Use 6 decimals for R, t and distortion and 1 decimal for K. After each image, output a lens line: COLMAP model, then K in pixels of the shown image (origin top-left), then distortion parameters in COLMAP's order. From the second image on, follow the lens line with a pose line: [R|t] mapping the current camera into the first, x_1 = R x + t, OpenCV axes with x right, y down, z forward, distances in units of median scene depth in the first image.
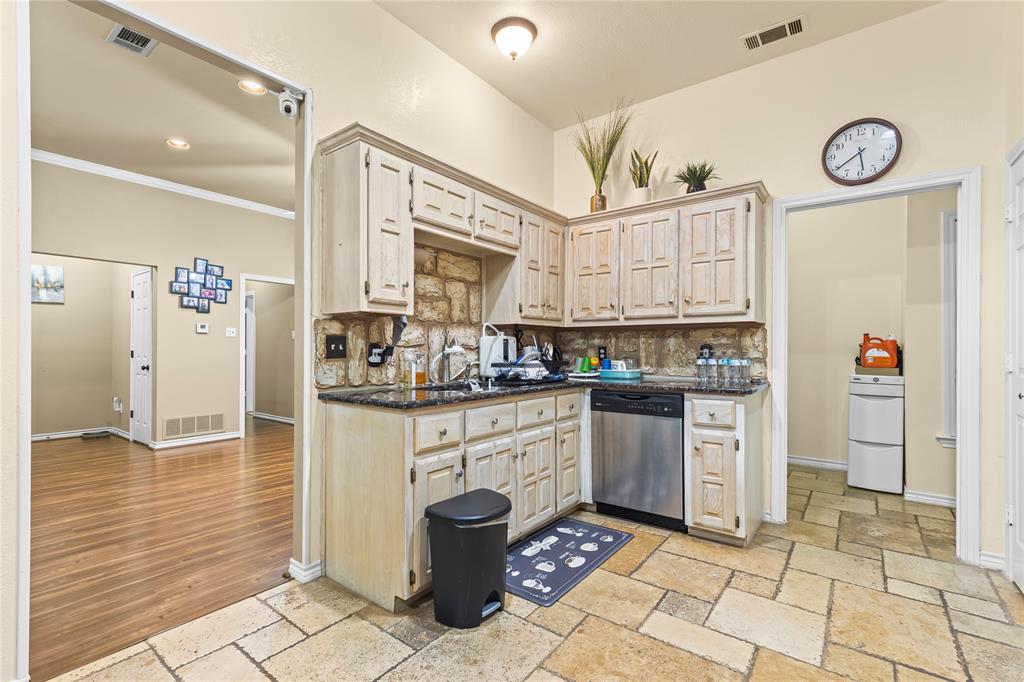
lens RADIAL K [[461.8, 0, 505.7], [0, 461.8, 347.0], [0, 0, 1]] dist [0.009301, -0.000889]
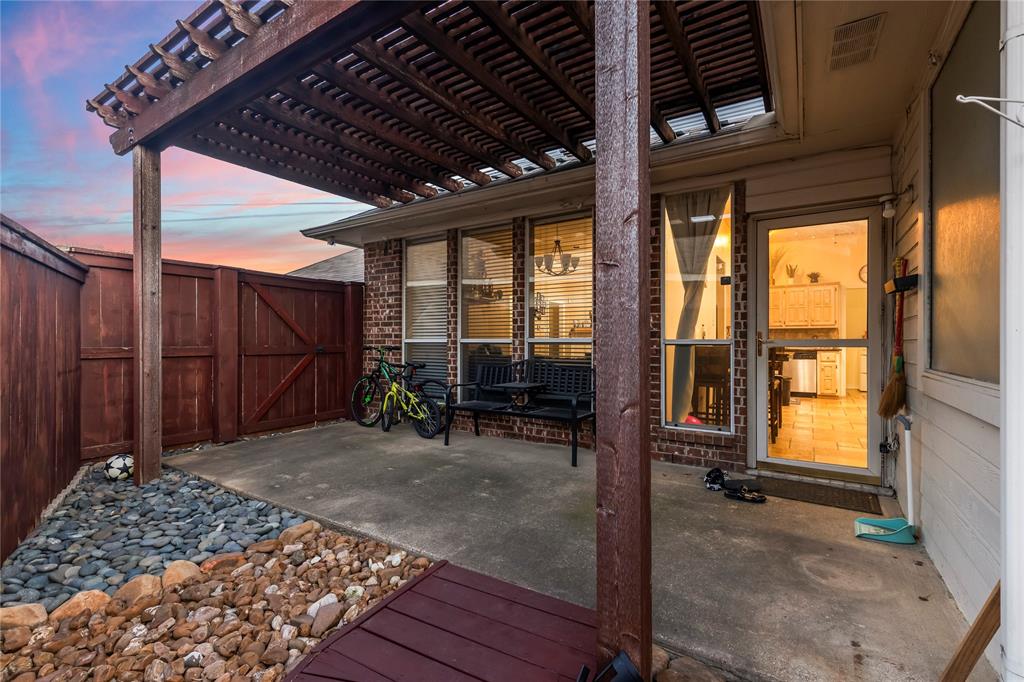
lens RADIAL K [[461.8, 0, 508.2], [0, 461.8, 341.2], [0, 0, 1]] dist [0.009301, -0.000889]
pose [[0.996983, -0.003394, 0.077550, -1.870693], [0.003164, 0.999990, 0.003093, 0.016686], [-0.077559, -0.002839, 0.996984, -1.879392]]
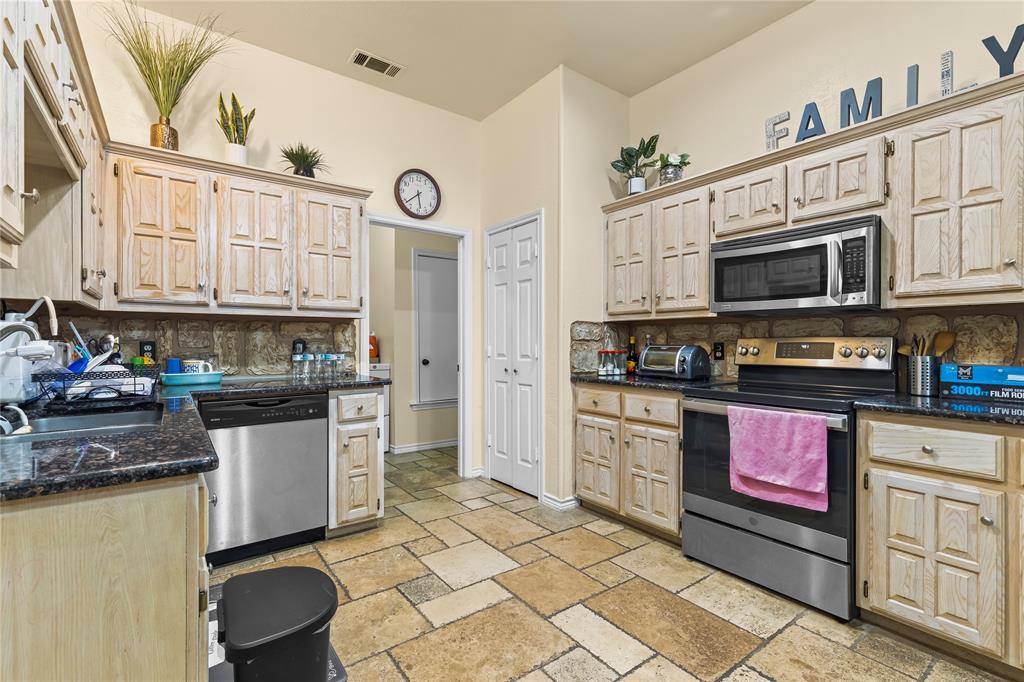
lens RADIAL K [[461.8, 0, 505.2], [0, 461.8, 341.4], [0, 0, 1]] dist [0.009301, -0.000889]
pose [[0.278490, -0.001693, 0.960438, -0.419426], [-0.001642, 0.999996, 0.002239, -0.004116], [-0.960438, -0.002200, 0.278486, 0.386651]]
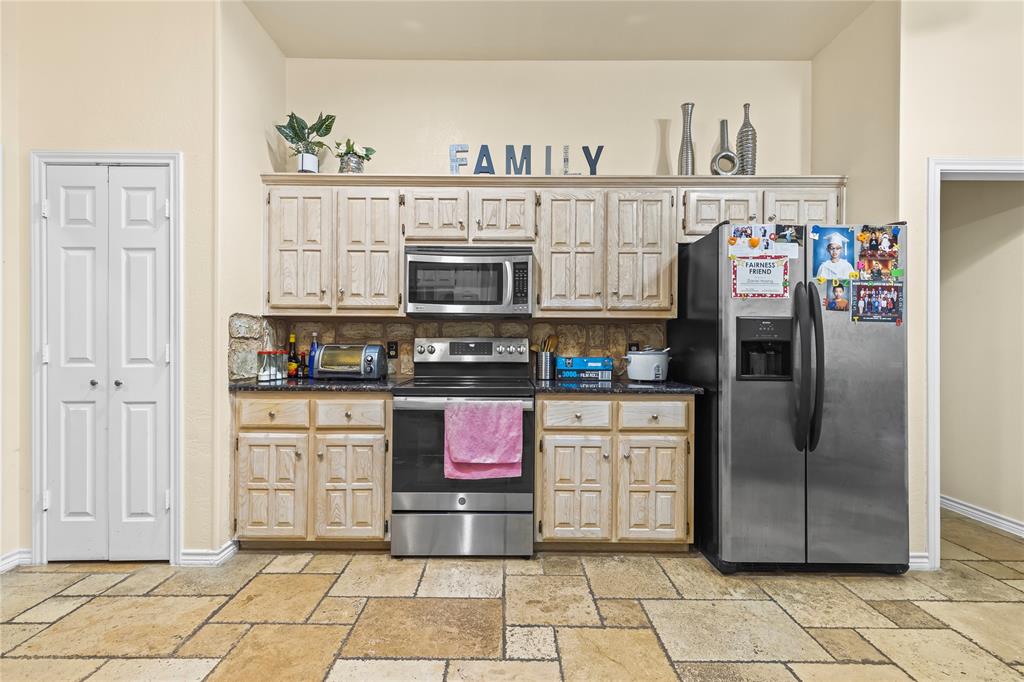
lens RADIAL K [[461.8, 0, 503.2], [0, 461.8, 342.3], [0, 0, 1]] dist [0.009301, -0.000889]
pose [[-0.613527, -0.006051, 0.789651, -0.289176], [-0.009340, 0.999956, 0.000406, -0.001446], [-0.789618, -0.007126, -0.613557, 0.676531]]
